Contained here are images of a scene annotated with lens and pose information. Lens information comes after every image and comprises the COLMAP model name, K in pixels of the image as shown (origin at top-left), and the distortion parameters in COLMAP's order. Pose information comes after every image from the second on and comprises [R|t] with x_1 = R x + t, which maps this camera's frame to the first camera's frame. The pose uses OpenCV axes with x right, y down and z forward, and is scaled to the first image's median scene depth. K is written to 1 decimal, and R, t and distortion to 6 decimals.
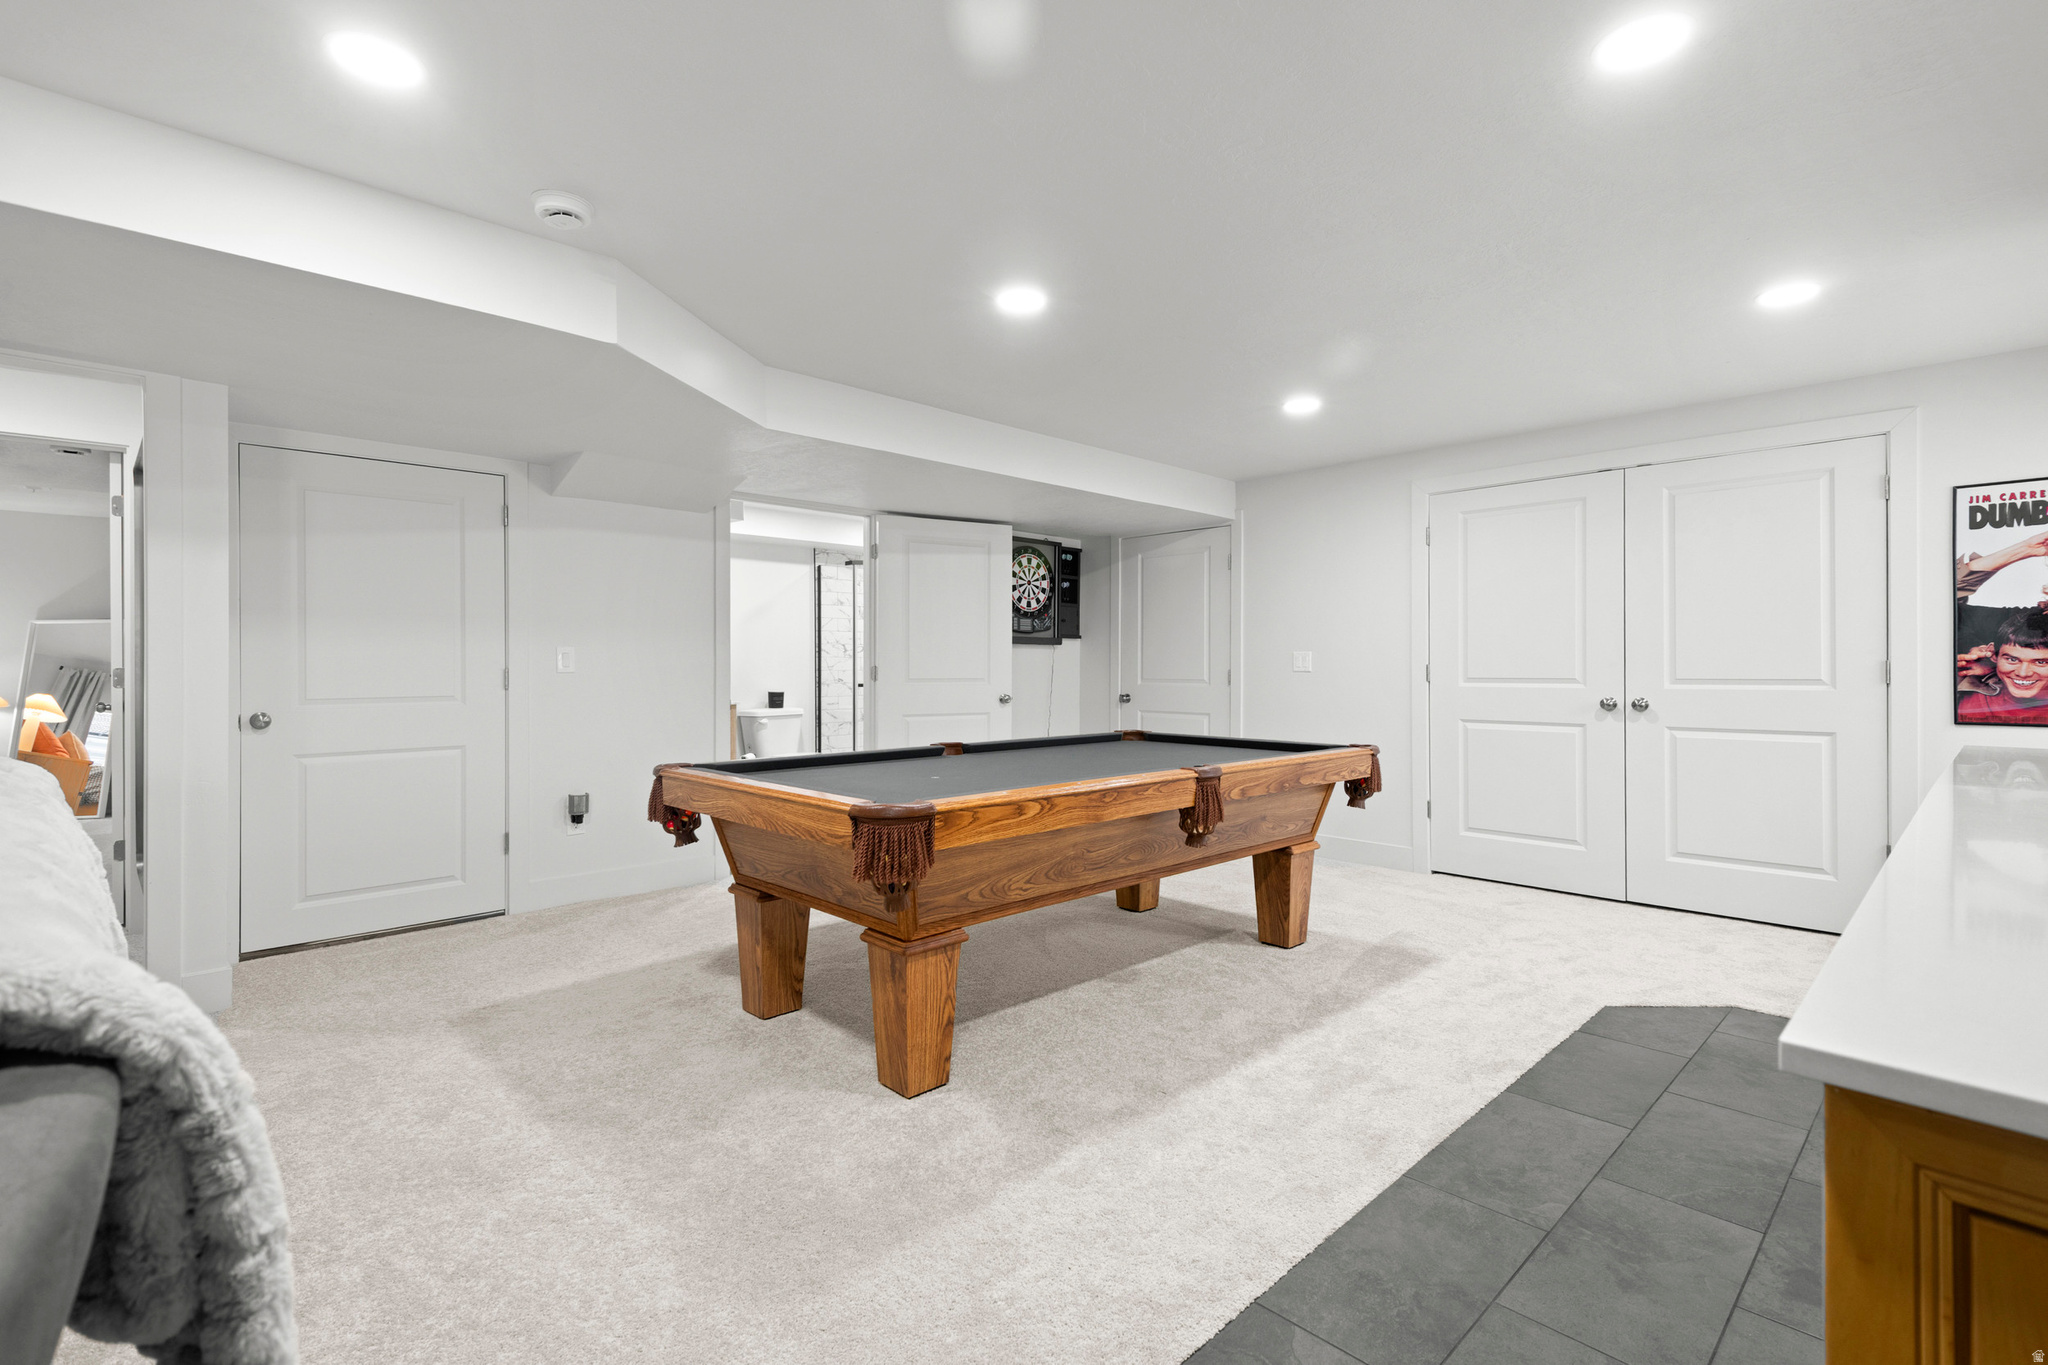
lens RADIAL K [[938.9, 0, 1017.4], [0, 938.9, 668.5], [0, 0, 1]] dist [0.015745, -0.001299]
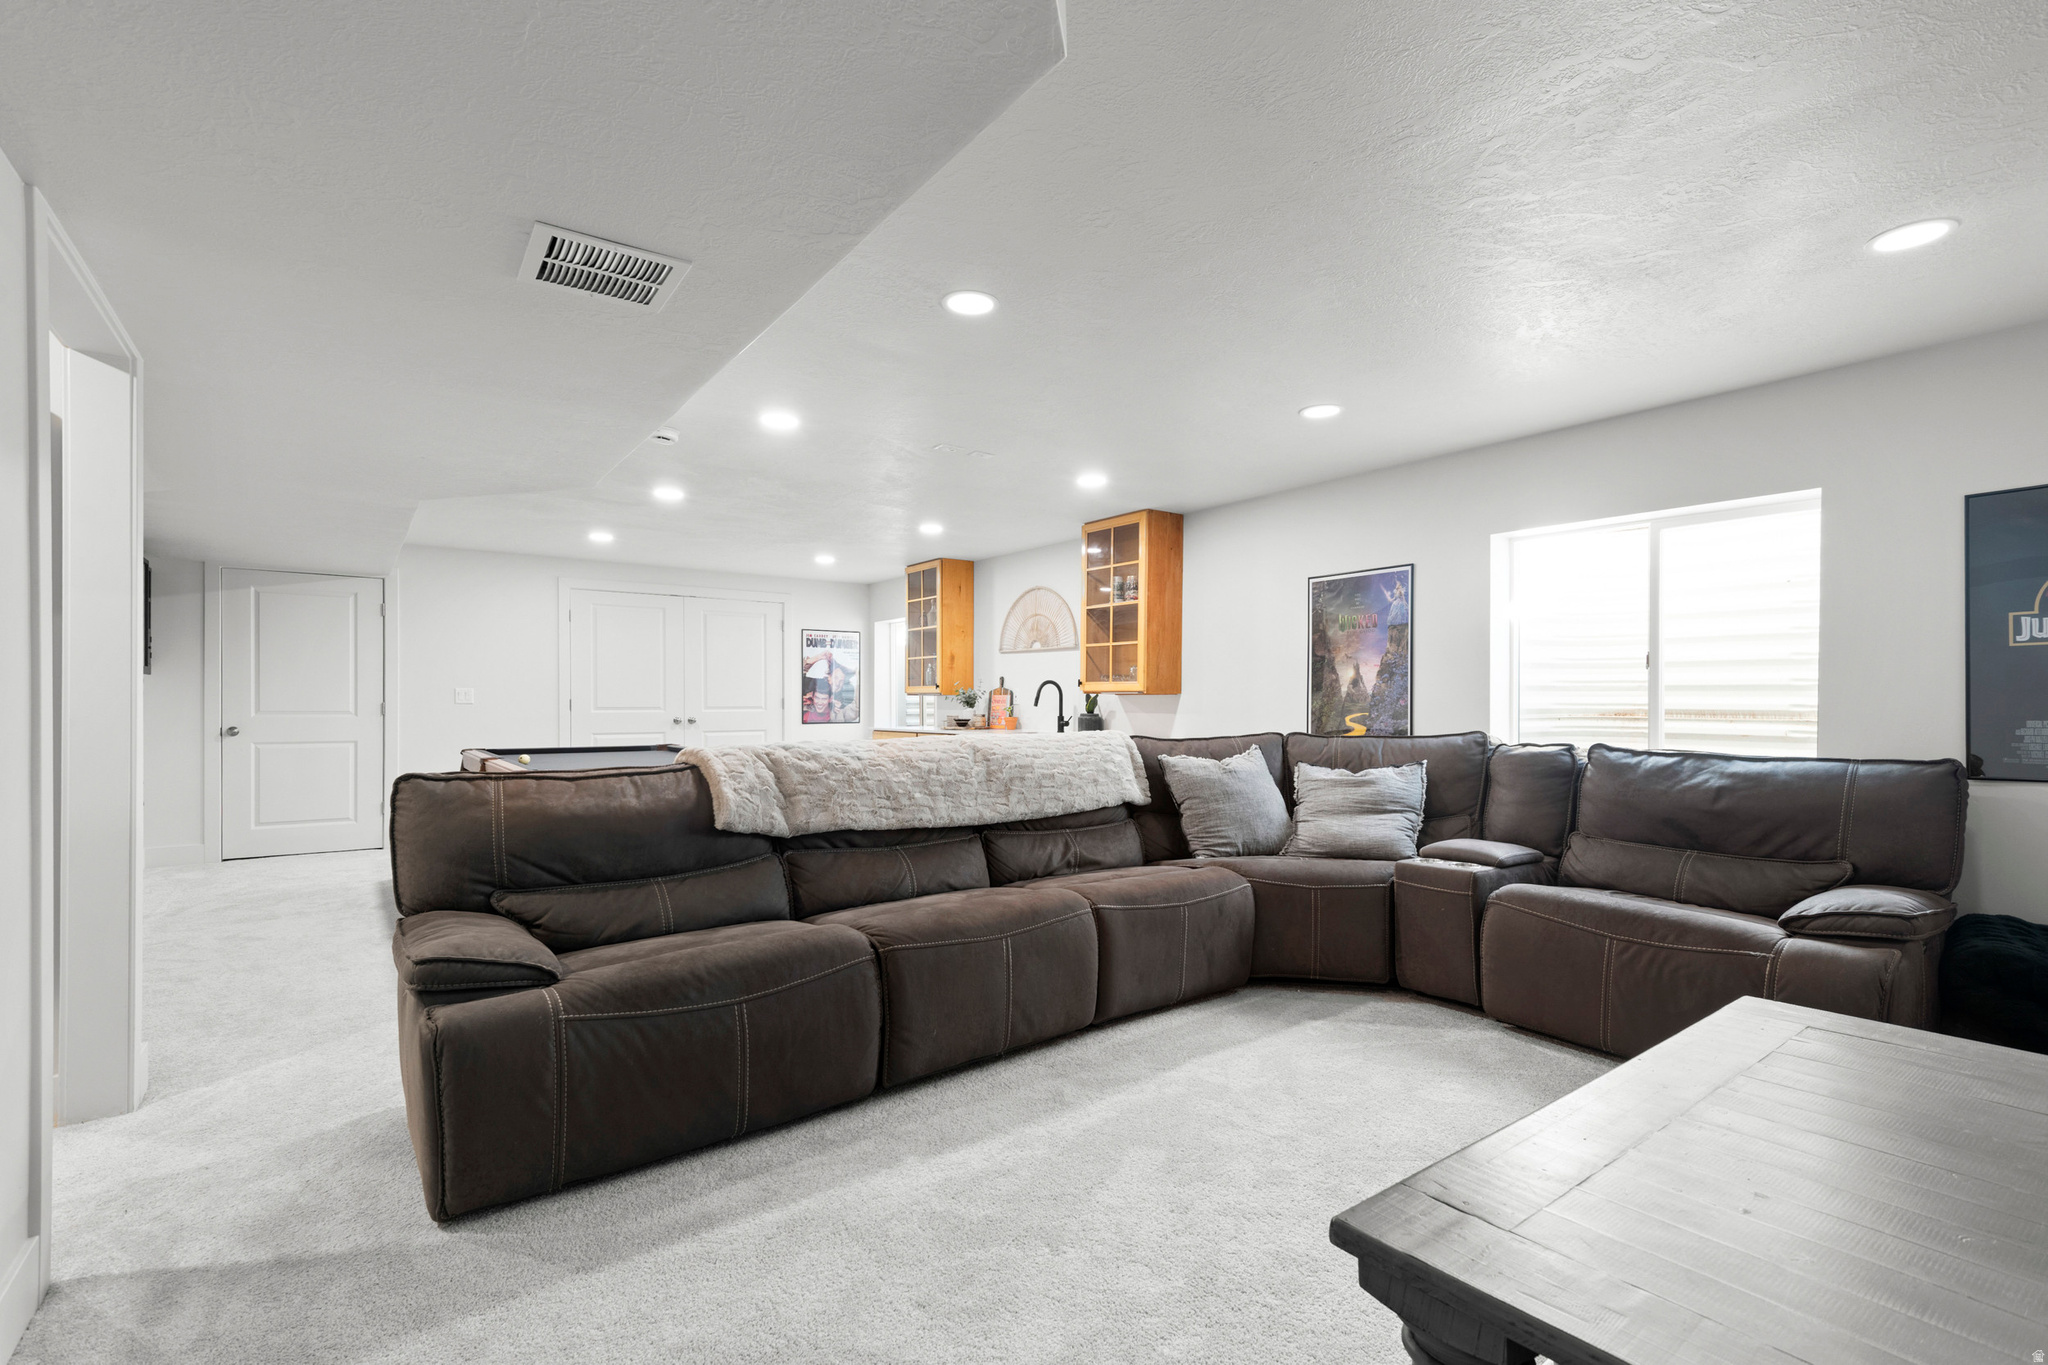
lens RADIAL K [[938.9, 0, 1026.9], [0, 938.9, 699.3], [0, 0, 1]] dist [0.015745, -0.001299]
pose [[0.135408, 0.001848, 0.990788, -1.415204], [0.000413, 0.999998, -0.001922, -0.000726], [-0.990790, 0.000669, 0.135407, 0.073400]]
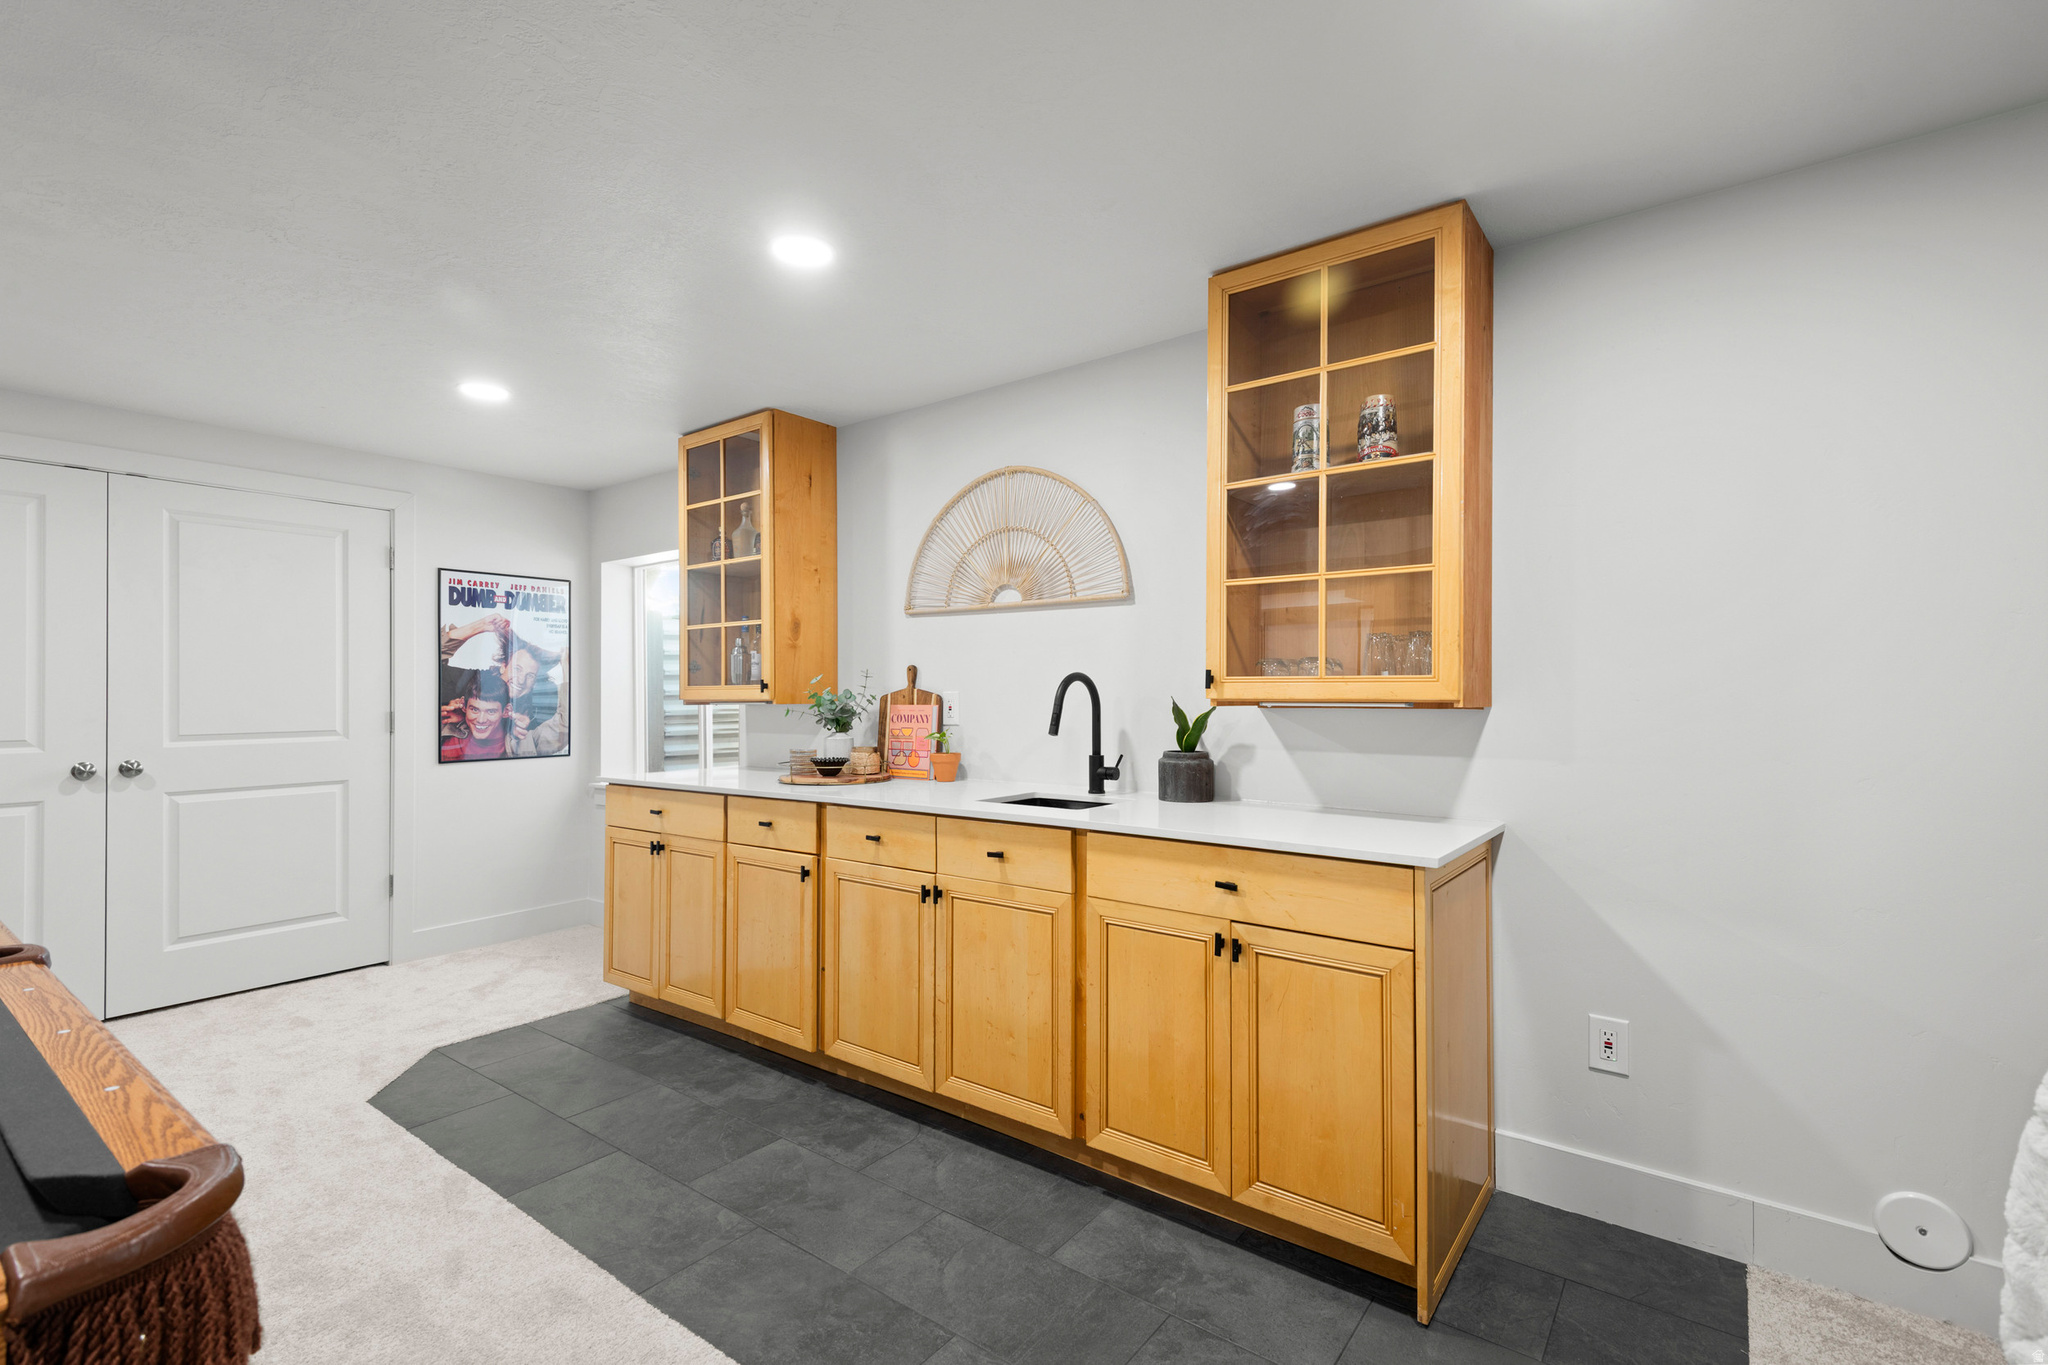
lens RADIAL K [[938.9, 0, 1032.2], [0, 938.9, 685.3], [0, 0, 1]] dist [0.015745, -0.001299]
pose [[-0.159036, 0.010255, 0.987219, -0.329928], [0.007276, 0.999931, -0.009215, -0.024707], [-0.987246, 0.005718, -0.159100, 0.448622]]
